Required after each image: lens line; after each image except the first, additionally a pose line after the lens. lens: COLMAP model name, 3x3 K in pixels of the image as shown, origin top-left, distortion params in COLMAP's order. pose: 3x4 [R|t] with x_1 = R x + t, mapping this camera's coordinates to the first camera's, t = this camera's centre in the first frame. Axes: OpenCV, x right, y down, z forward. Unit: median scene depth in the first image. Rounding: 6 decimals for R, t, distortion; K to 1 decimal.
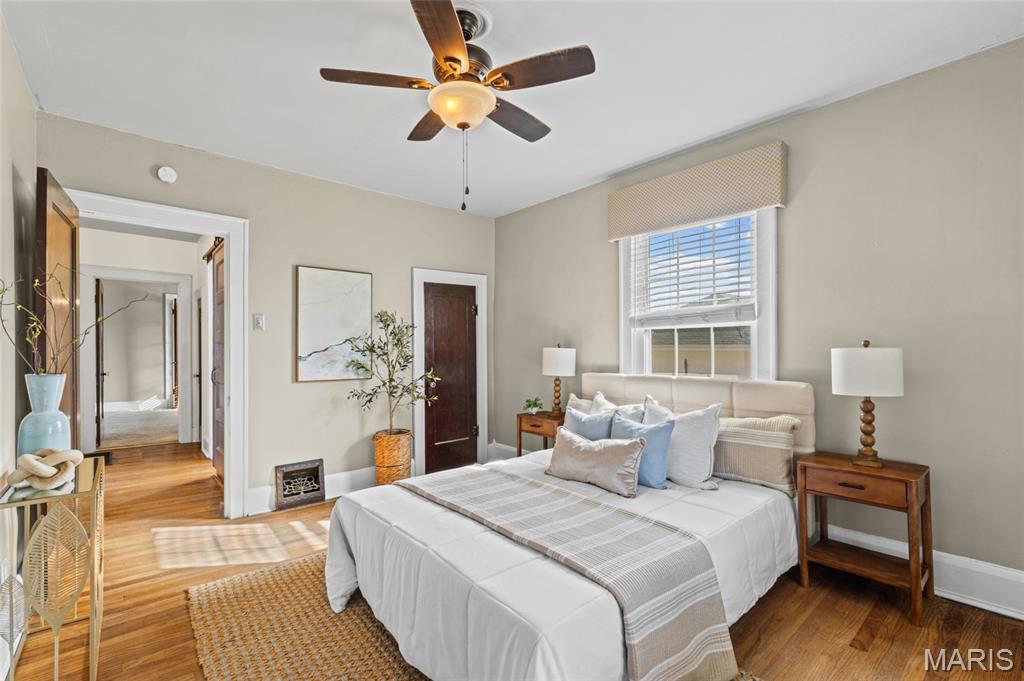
lens RADIAL K [[467.3, 0, 512.3], [0, 467.3, 345.7], [0, 0, 1]] dist [-0.001366, -0.000446]
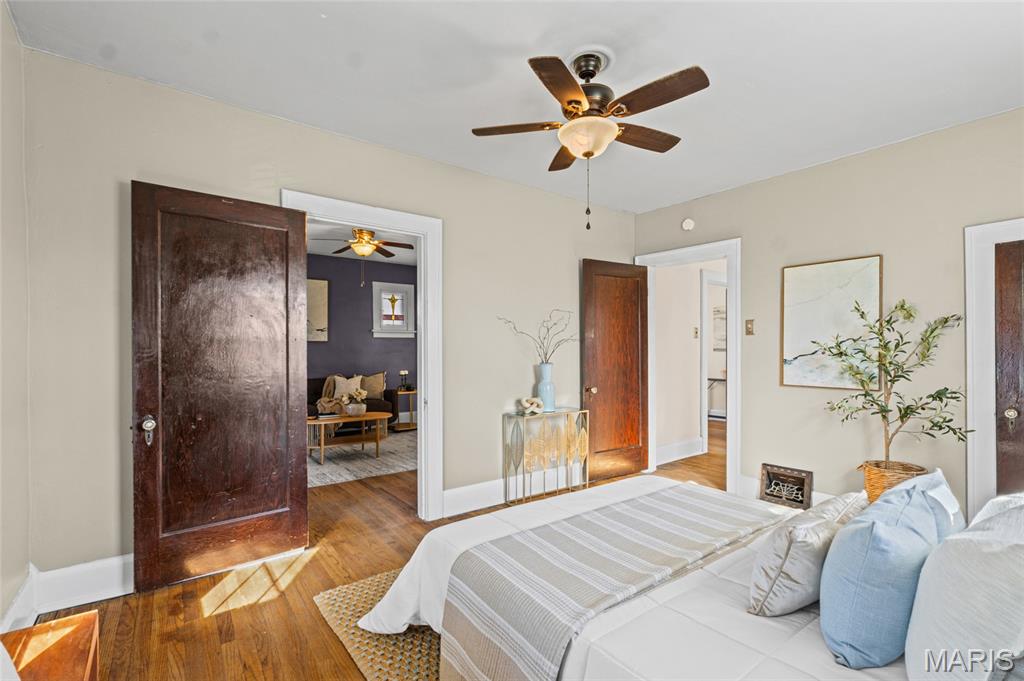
lens RADIAL K [[467.3, 0, 512.3], [0, 467.3, 345.7], [0, 0, 1]] dist [-0.001366, -0.000446]
pose [[-0.072313, -0.007666, -0.997353, 0.587795], [0.002089, 0.999967, -0.007838, 0.000013], [0.997380, -0.002650, -0.072294, 0.511492]]
